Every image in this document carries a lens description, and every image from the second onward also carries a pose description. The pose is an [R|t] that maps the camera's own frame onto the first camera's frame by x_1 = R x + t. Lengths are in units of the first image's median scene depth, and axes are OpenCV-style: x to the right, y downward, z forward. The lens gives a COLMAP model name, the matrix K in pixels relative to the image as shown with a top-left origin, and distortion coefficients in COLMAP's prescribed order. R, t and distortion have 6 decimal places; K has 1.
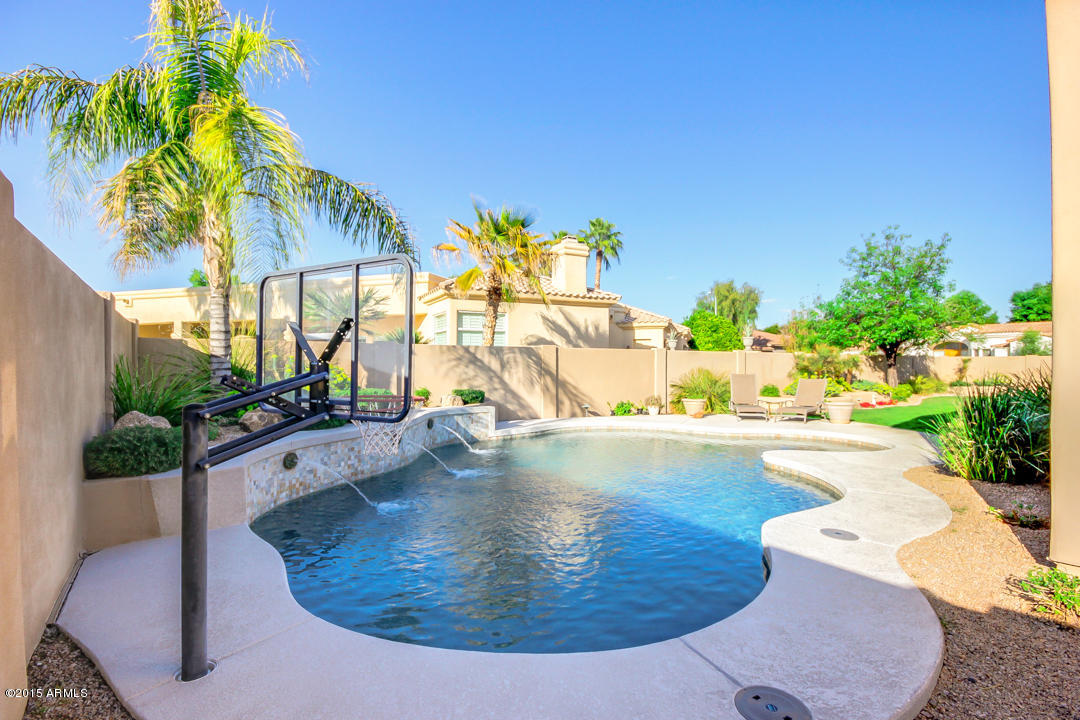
lens RADIAL K [[515.3, 0, 538.8], [0, 515.3, 358.3], [0, 0, 1]] dist [-0.012693, -0.000104]
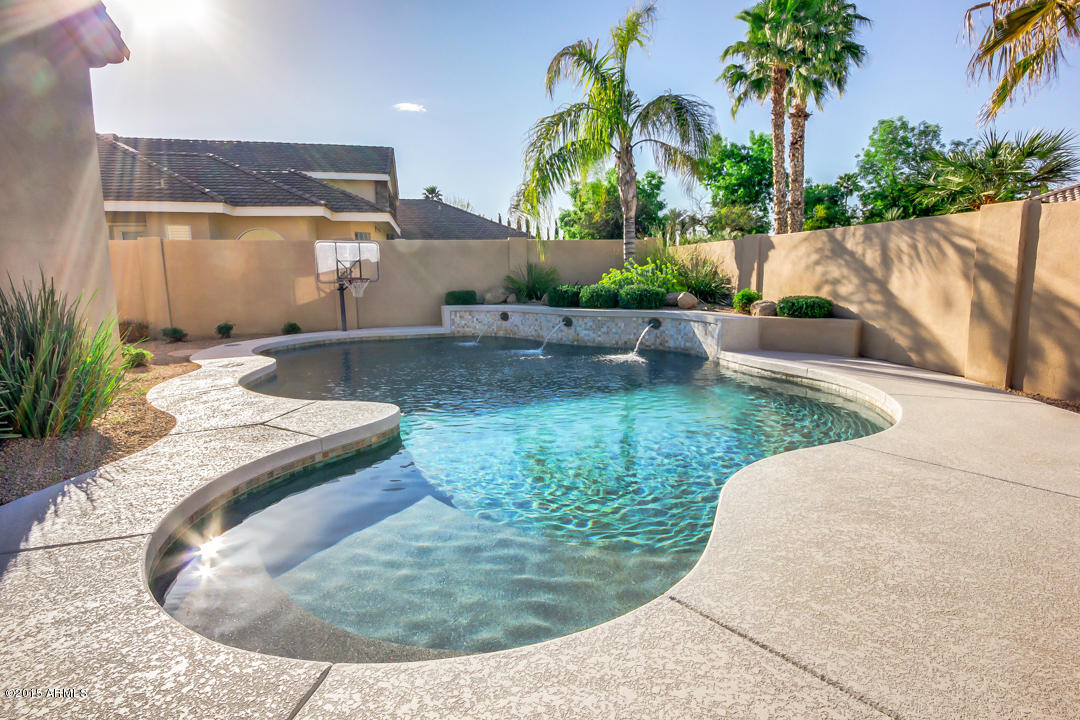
lens RADIAL K [[515.3, 0, 541.1], [0, 515.3, 358.3], [0, 0, 1]] dist [-0.012693, -0.000104]
pose [[-0.410563, 0.127704, -0.902845, 0.574475], [0.002445, 0.990295, 0.138961, 0.041897], [0.911829, 0.054844, -0.406891, 0.905507]]
